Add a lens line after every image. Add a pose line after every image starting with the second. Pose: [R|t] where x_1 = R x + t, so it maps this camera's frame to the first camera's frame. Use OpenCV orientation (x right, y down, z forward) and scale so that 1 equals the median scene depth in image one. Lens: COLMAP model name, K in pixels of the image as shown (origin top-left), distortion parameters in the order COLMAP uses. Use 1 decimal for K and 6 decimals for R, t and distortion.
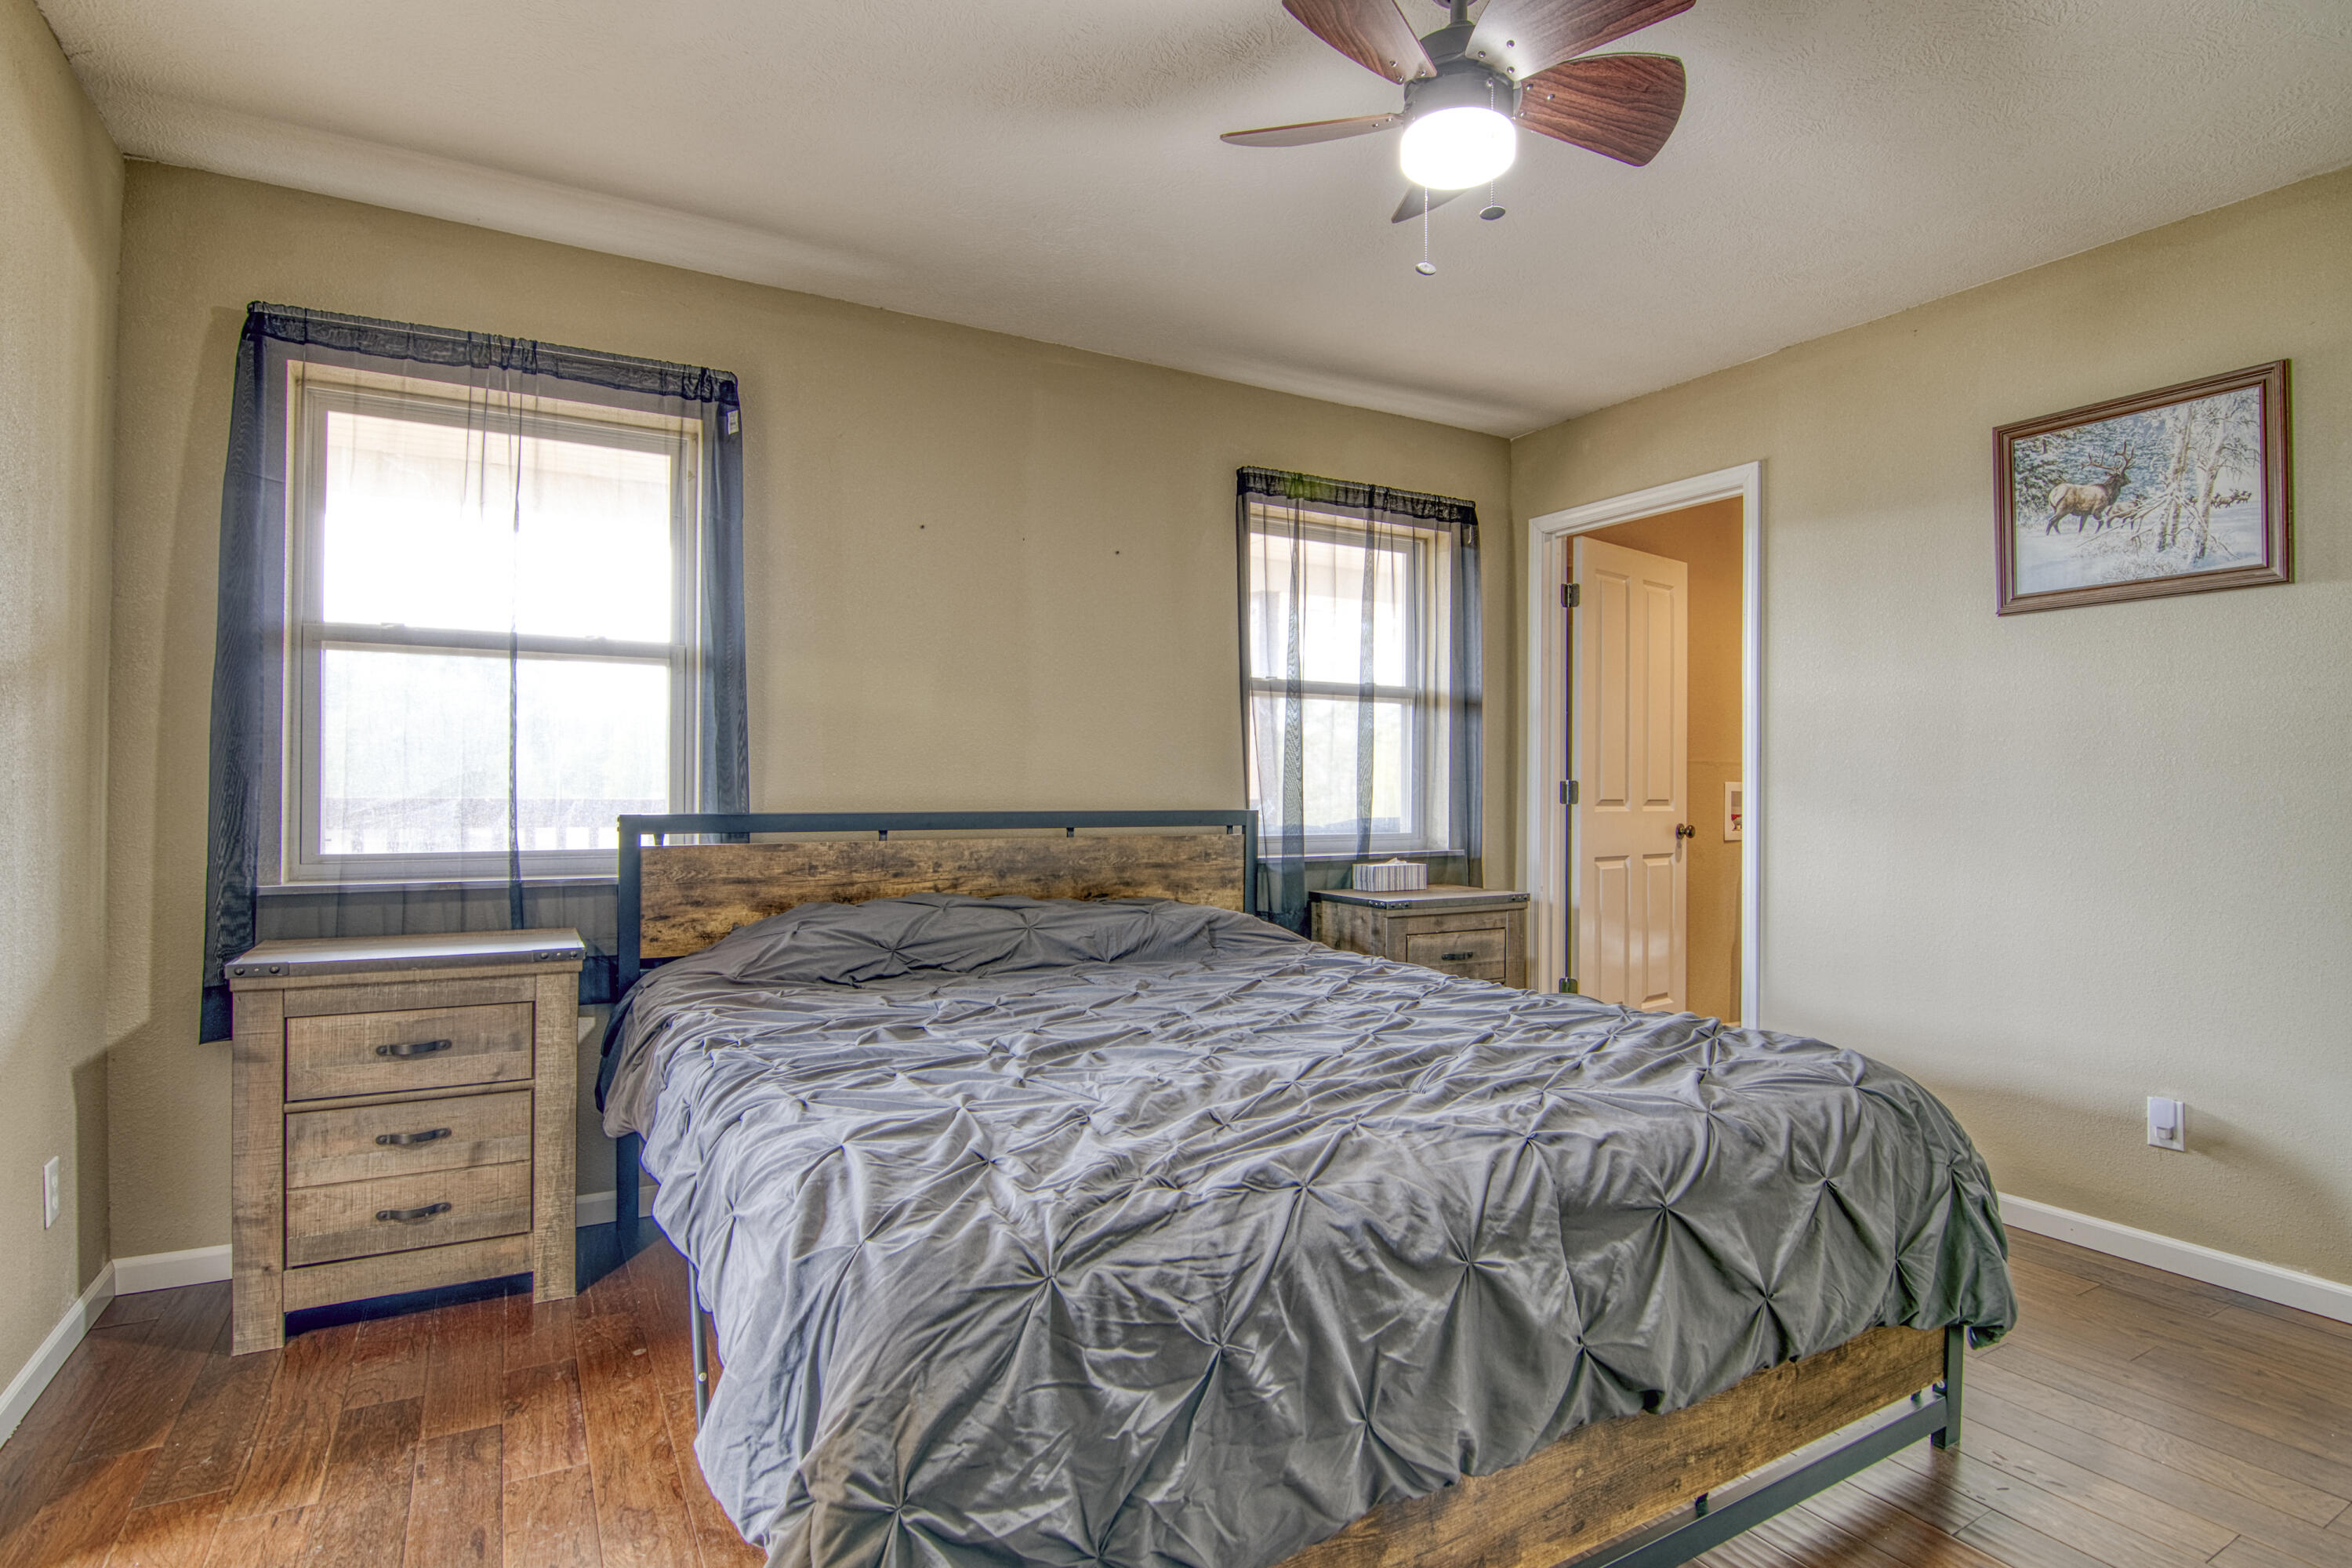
lens RADIAL K [[1168.6, 0, 1183.2], [0, 1168.6, 784.9], [0, 0, 1]] dist [-0.006528, -0.008193]
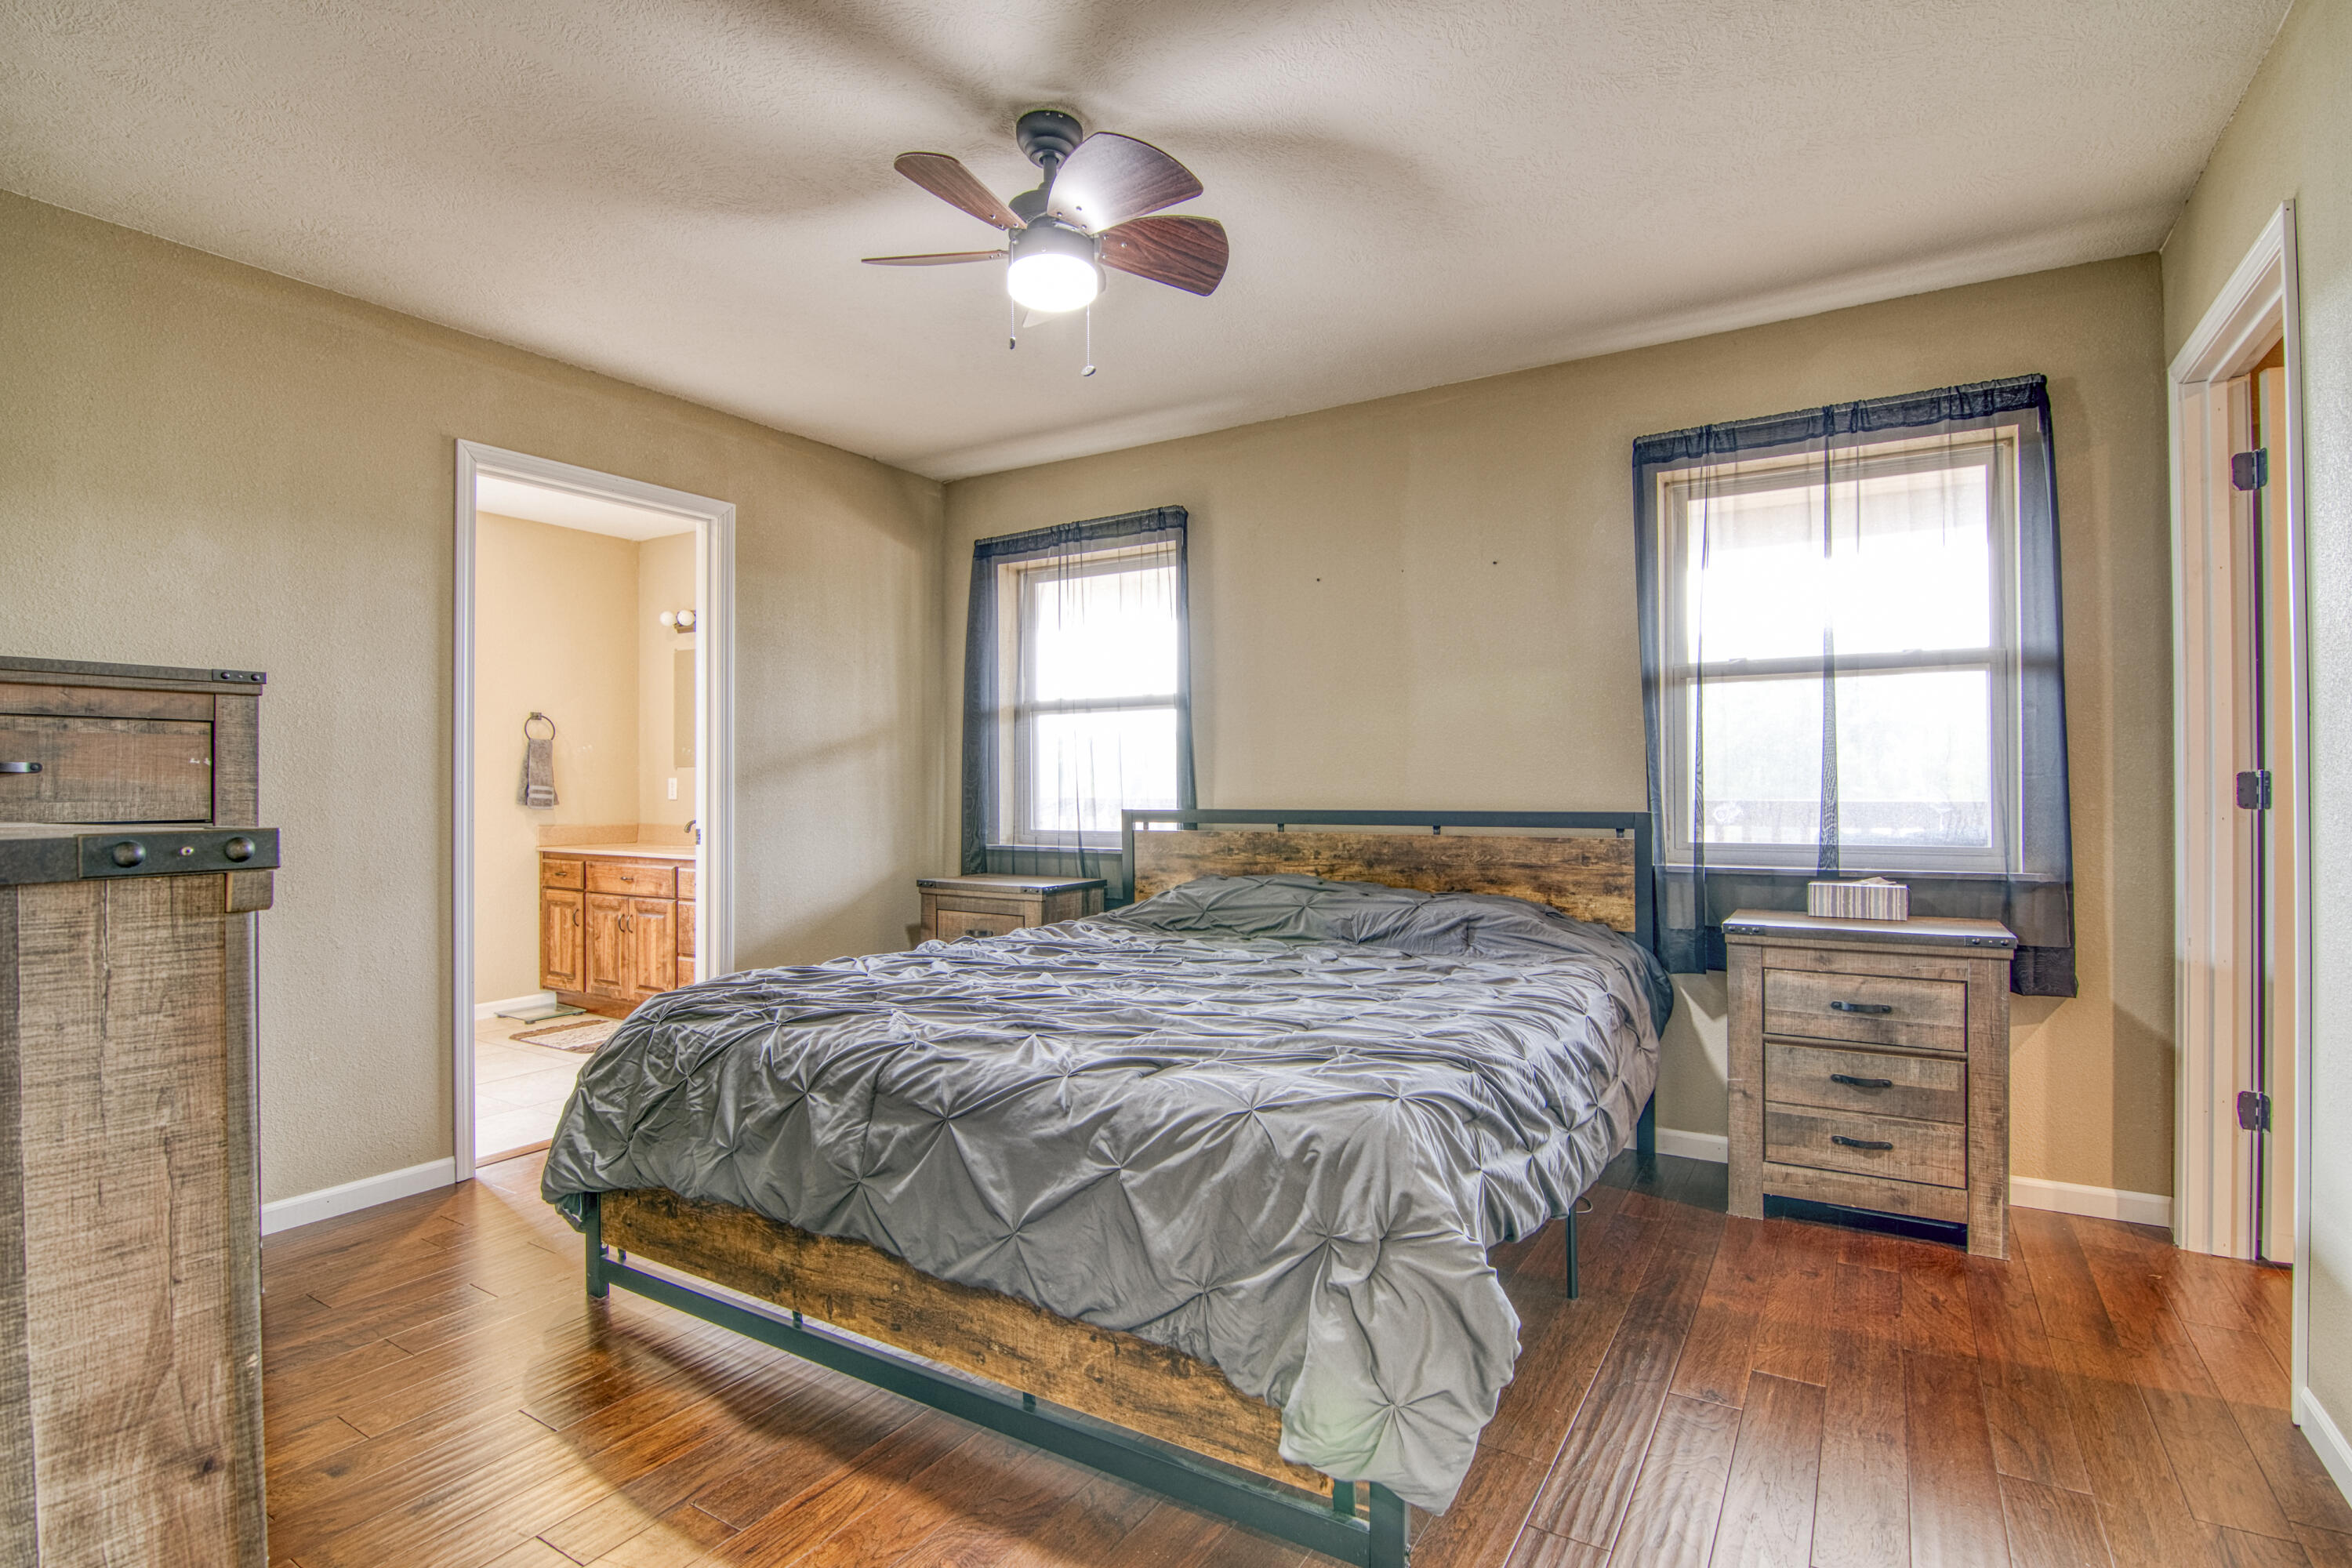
lens RADIAL K [[1168.6, 0, 1178.4], [0, 1168.6, 777.6], [0, 0, 1]] dist [-0.006528, -0.008193]
pose [[0.471028, -0.010198, -0.882059, 0.774723], [0.014133, 0.999892, -0.004014, -0.007838], [0.882005, -0.010576, 0.471122, 0.276303]]
